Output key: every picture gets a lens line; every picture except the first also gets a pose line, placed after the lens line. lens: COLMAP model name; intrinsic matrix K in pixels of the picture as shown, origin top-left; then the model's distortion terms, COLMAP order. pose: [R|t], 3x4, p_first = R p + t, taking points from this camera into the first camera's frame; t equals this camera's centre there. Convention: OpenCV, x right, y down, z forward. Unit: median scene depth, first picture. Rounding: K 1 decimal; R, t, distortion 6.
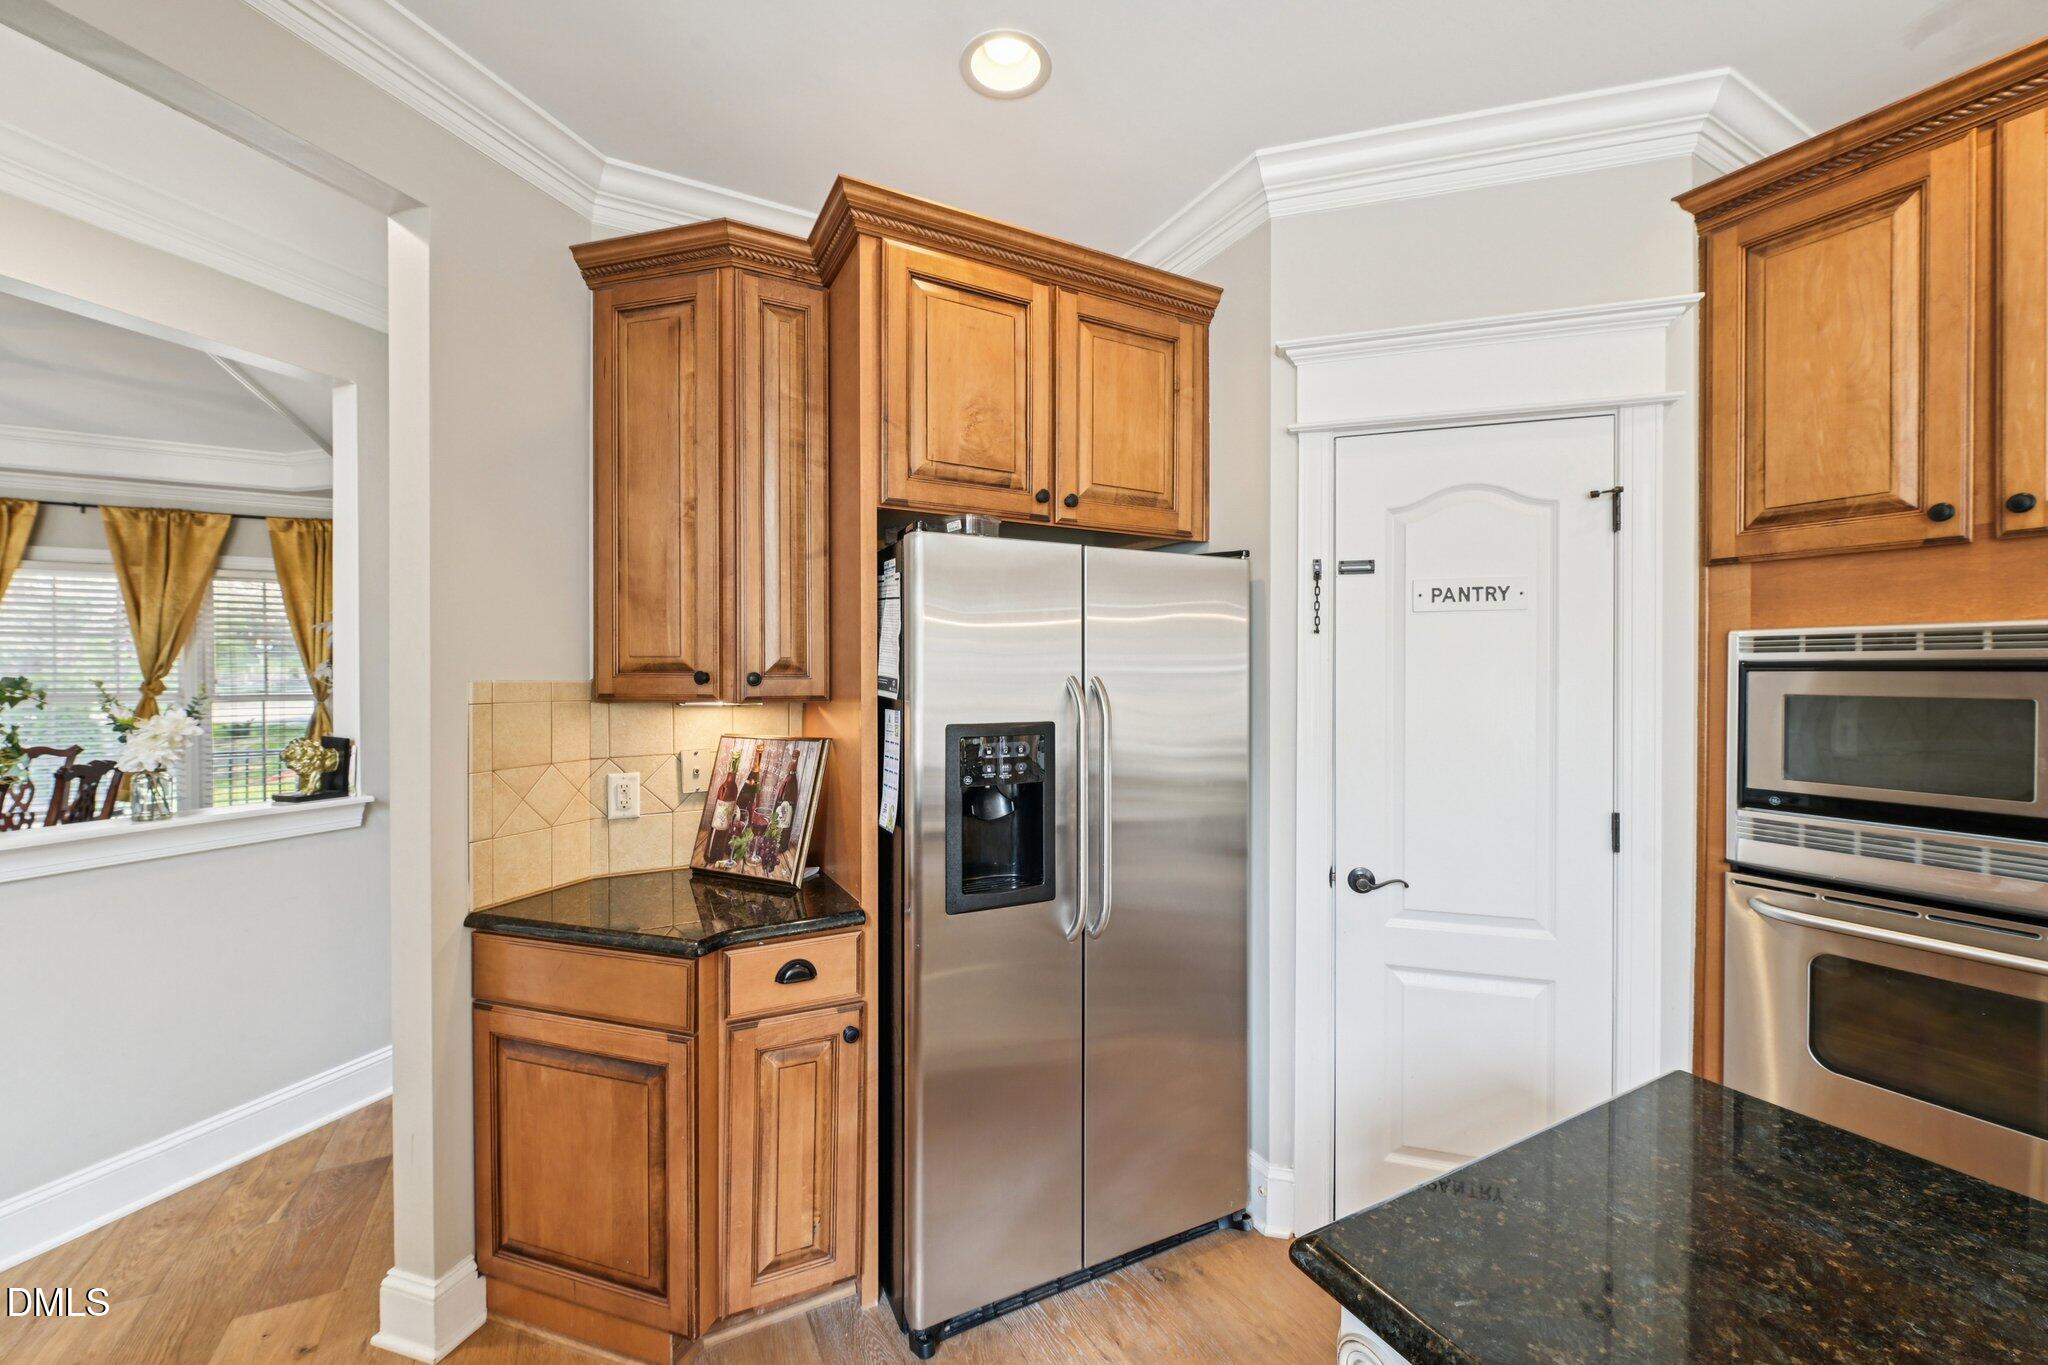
lens RADIAL K [[801.0, 0, 1020.5], [0, 801.0, 679.2], [0, 0, 1]] dist [0.002345, -0.000319]
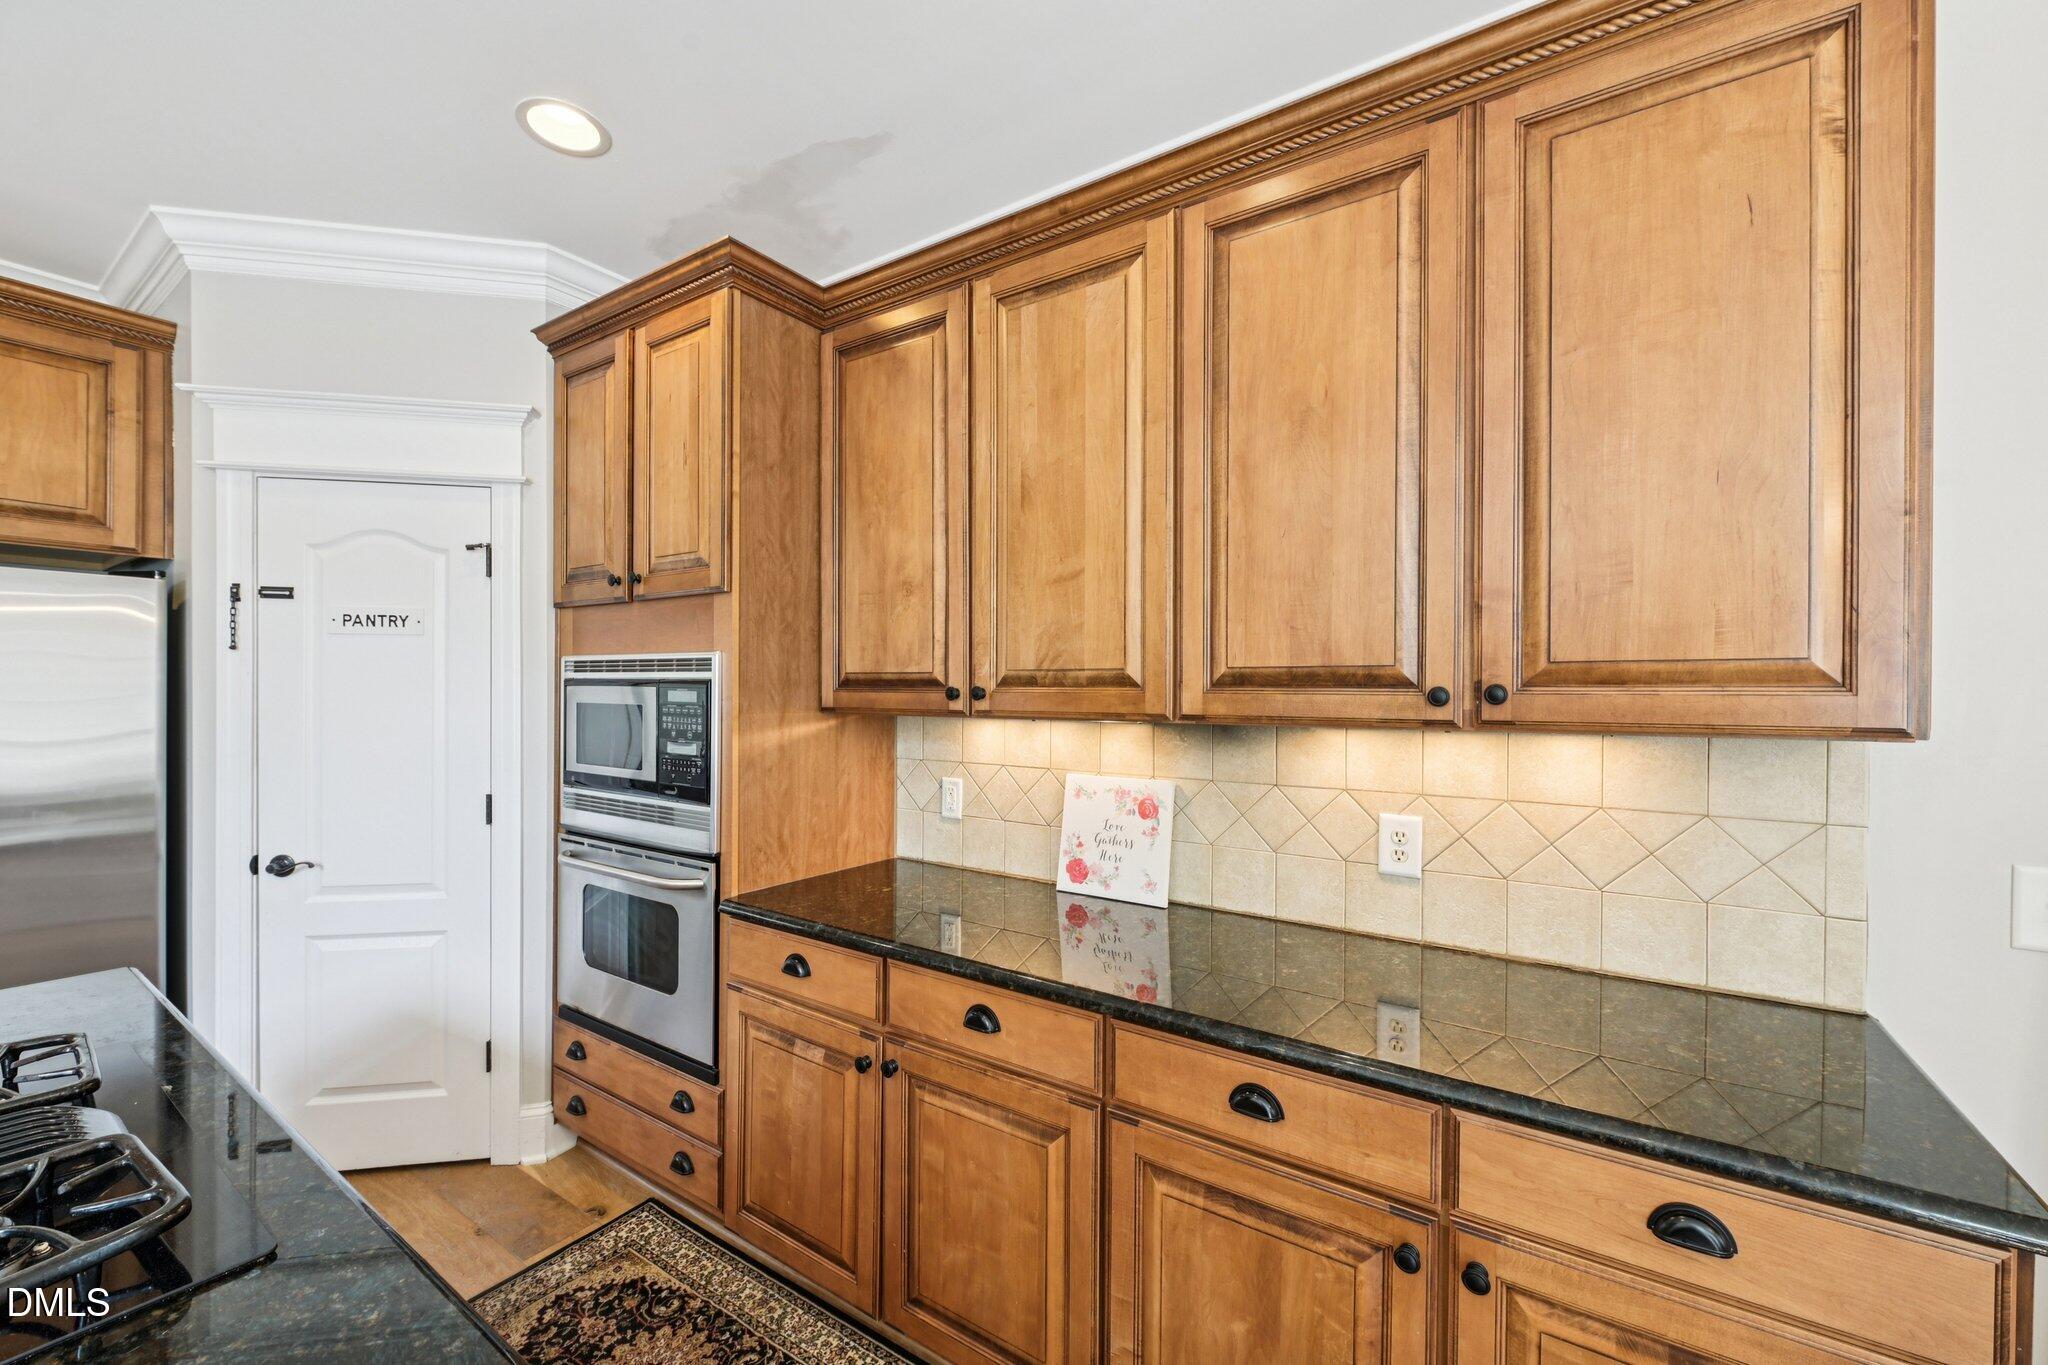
lens RADIAL K [[801.0, 0, 954.9], [0, 801.0, 689.5], [0, 0, 1]] dist [0.002345, -0.000319]
pose [[0.897730, 0.006416, 0.440499, 0.798344], [-0.005287, 0.999979, -0.003791, -0.002074], [-0.440514, 0.001075, 0.897745, -0.463713]]
